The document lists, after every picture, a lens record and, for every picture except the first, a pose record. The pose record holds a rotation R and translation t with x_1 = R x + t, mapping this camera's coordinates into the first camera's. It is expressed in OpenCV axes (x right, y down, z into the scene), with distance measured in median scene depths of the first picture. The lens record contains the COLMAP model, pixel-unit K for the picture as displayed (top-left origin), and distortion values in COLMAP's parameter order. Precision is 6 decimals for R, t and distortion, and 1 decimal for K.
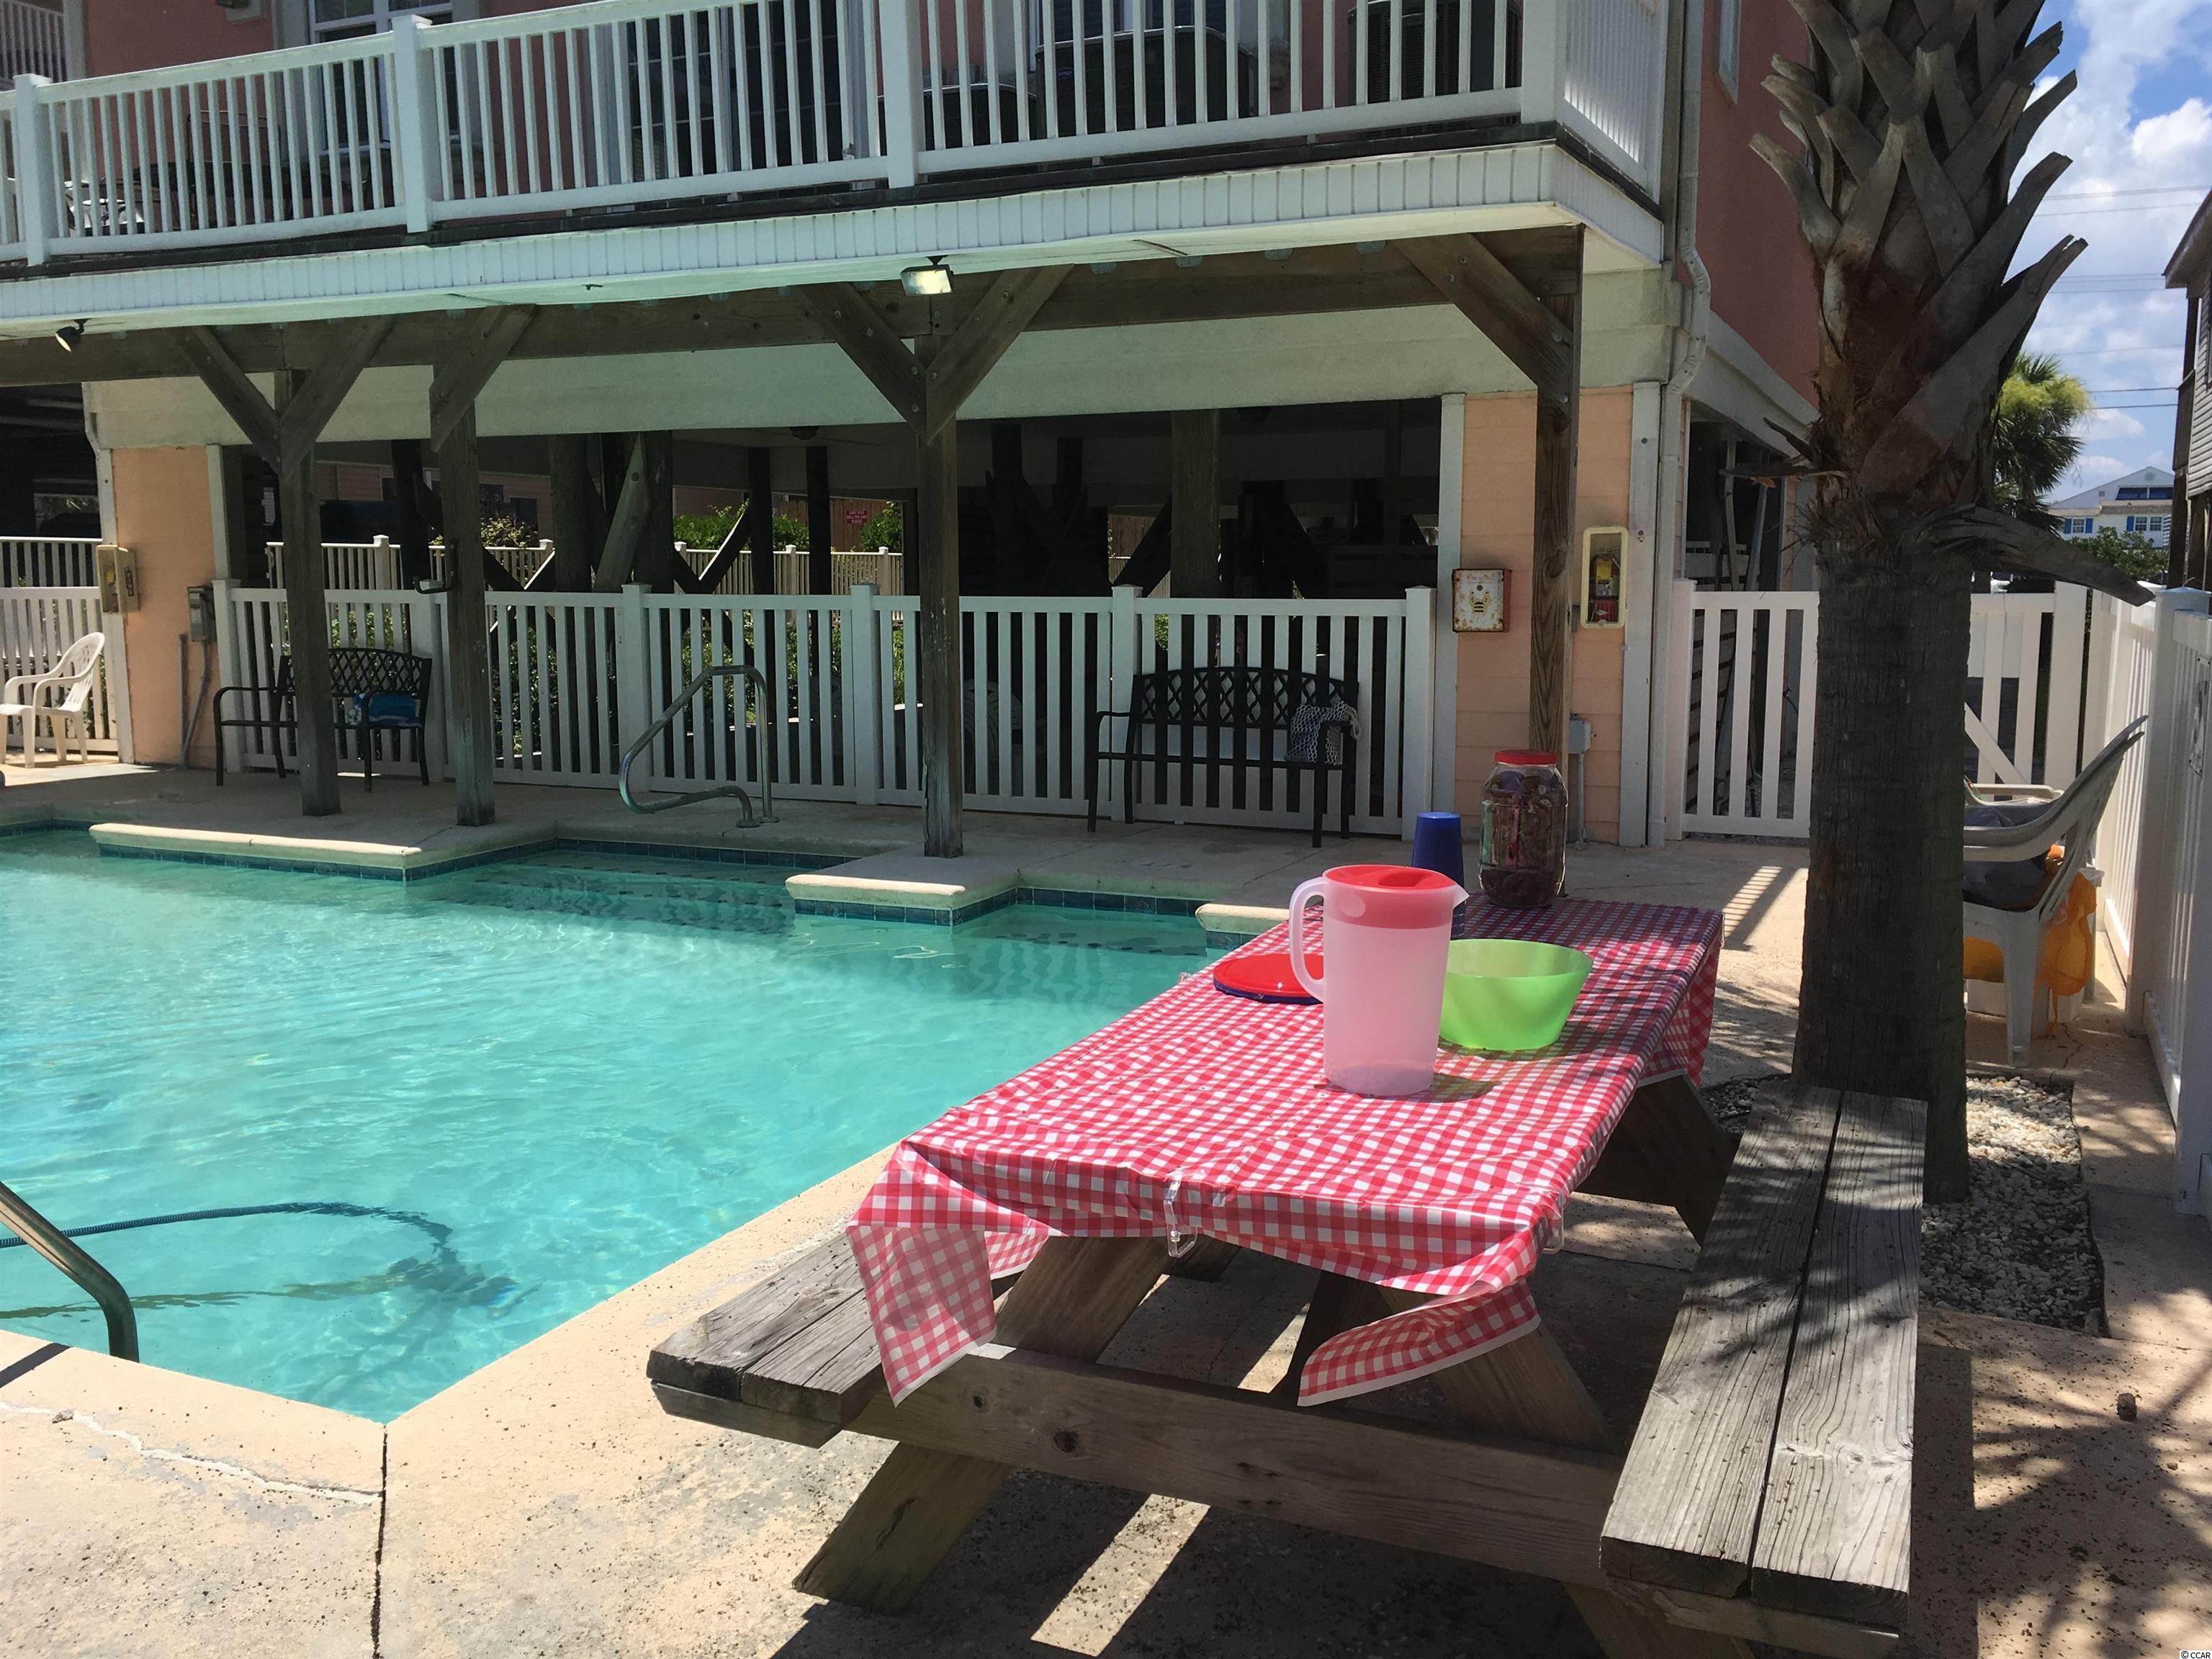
lens RADIAL K [[1876.2, 0, 1120.2], [0, 1876.2, 816.9], [0, 0, 1]] dist [0.072173, -0.074513]
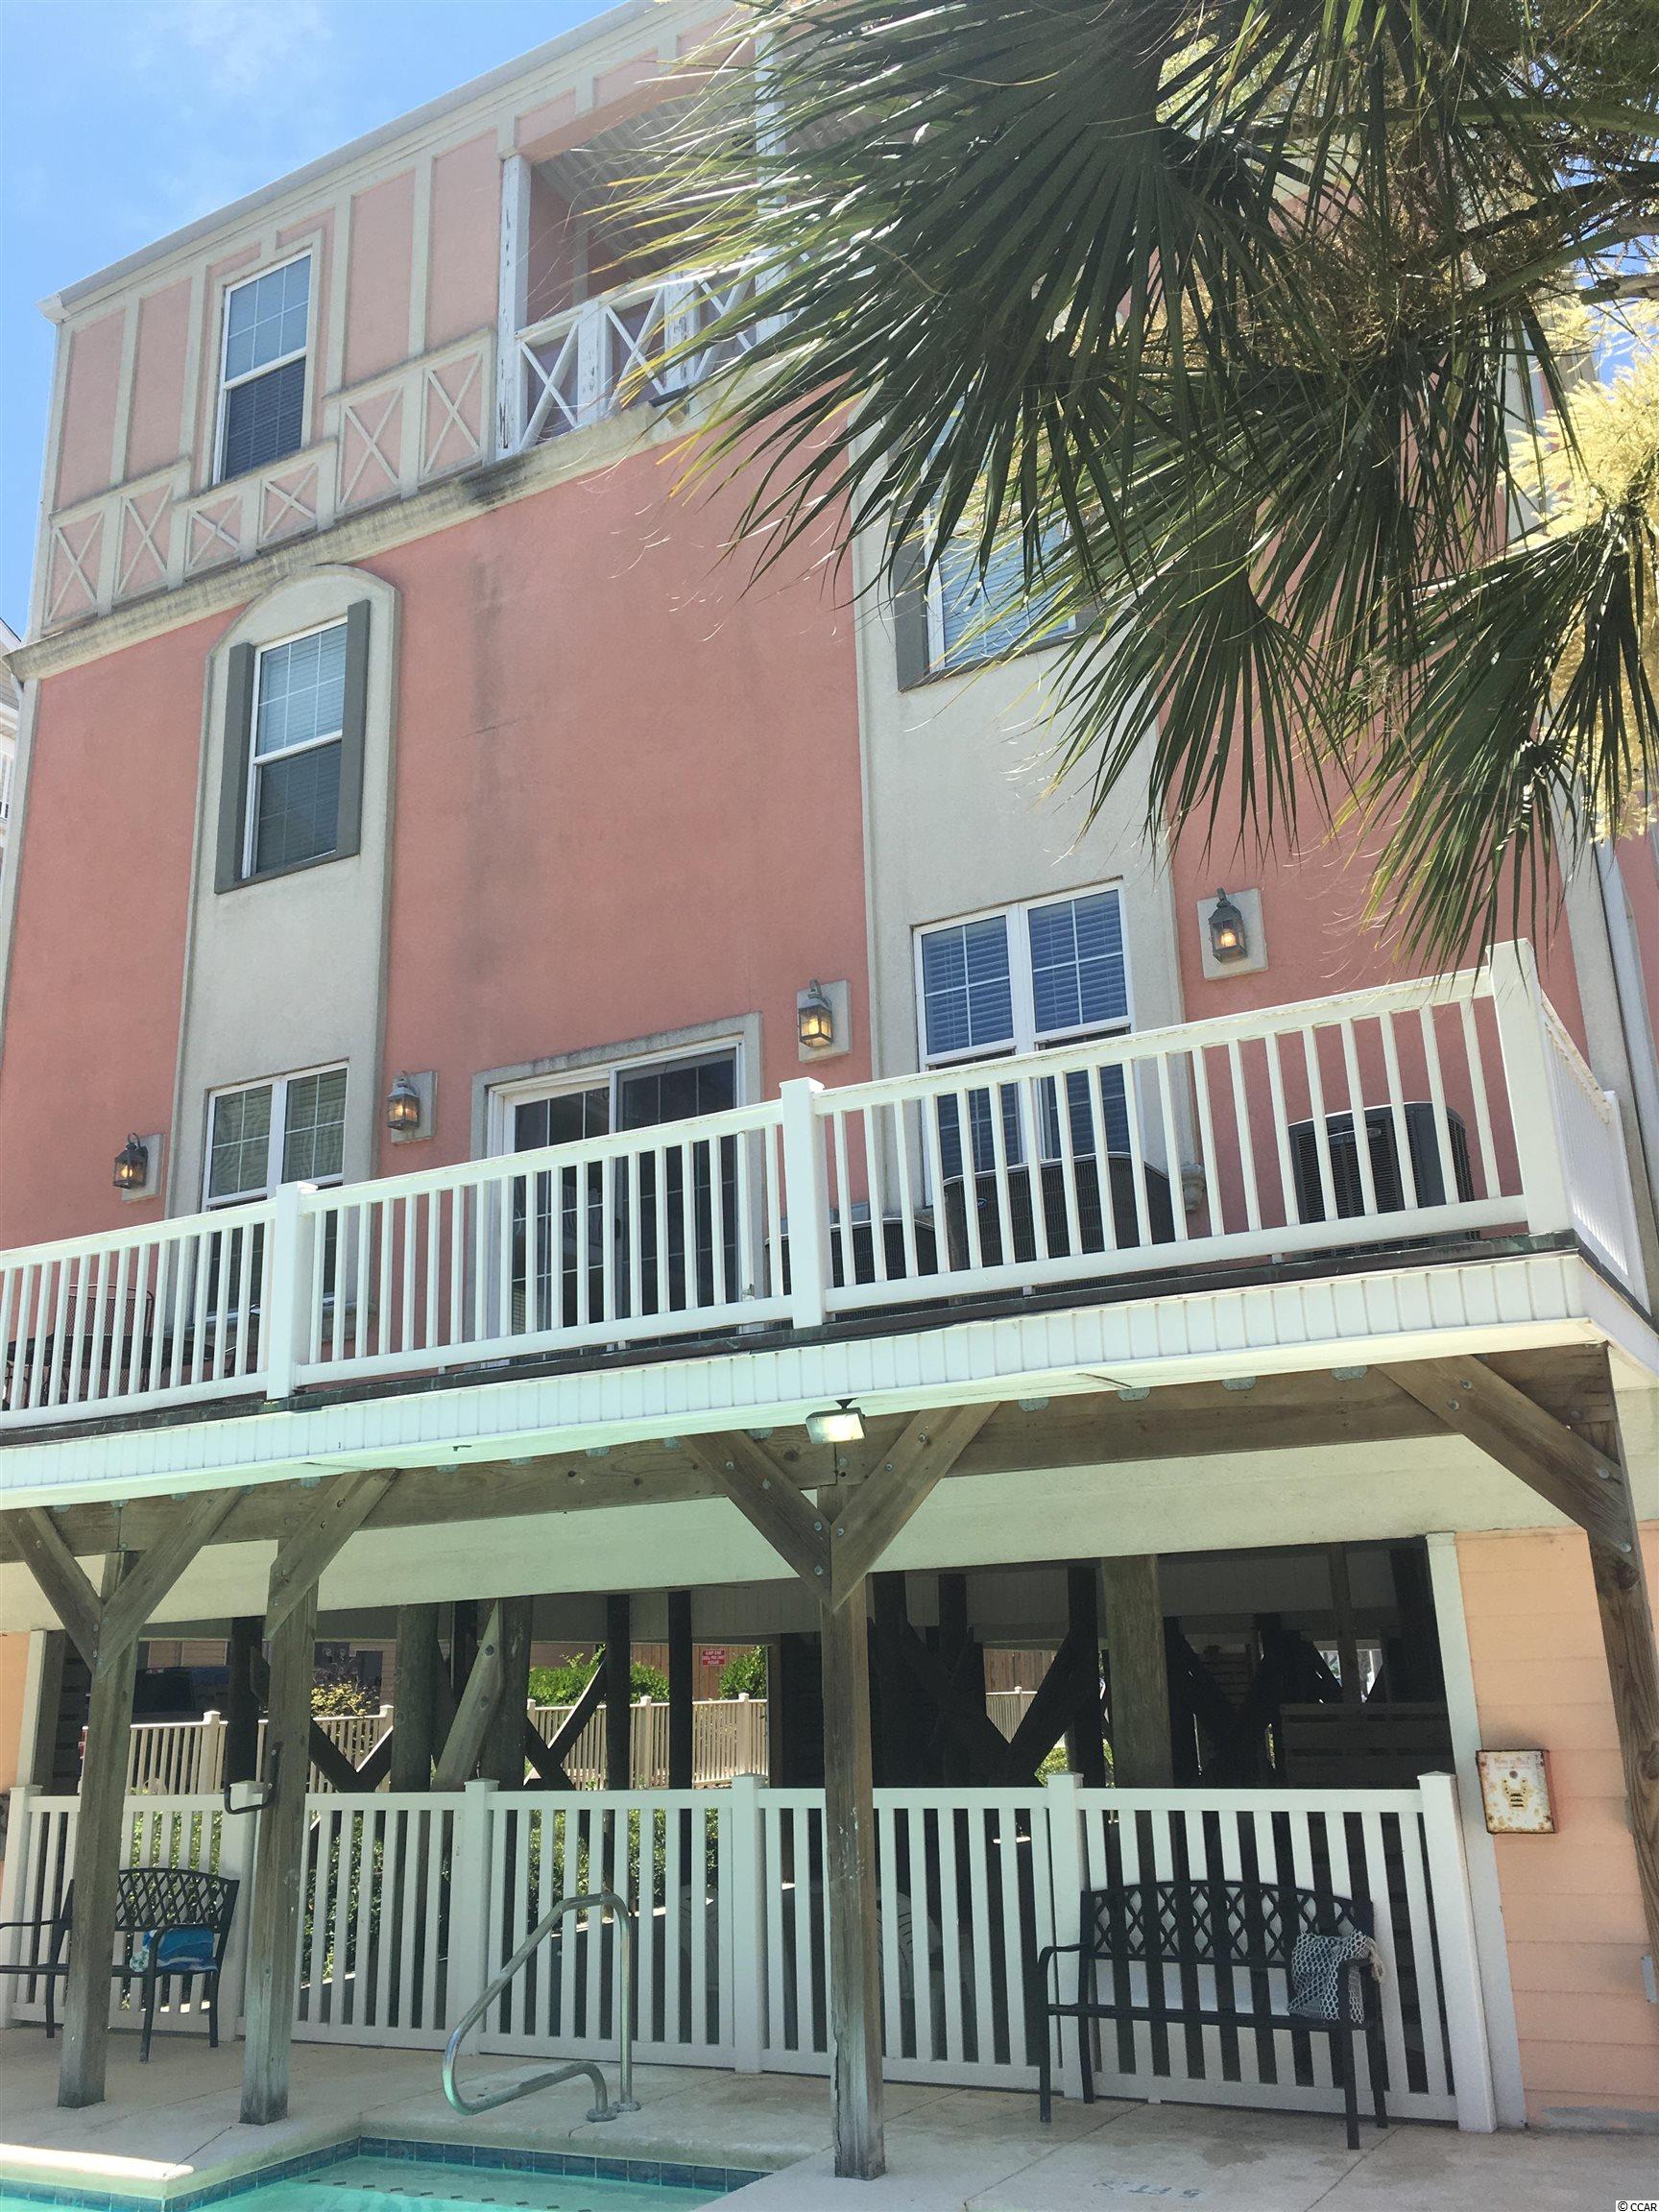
lens RADIAL K [[1876.2, 0, 836.5], [0, 1876.2, 1099.8], [0, 0, 1]] dist [0.072173, -0.074513]
pose [[0.997192, -0.045657, -0.059363, -0.035582], [0.016220, 0.905520, -0.423994, -0.042088], [0.073113, 0.421841, 0.903717, 0.120053]]
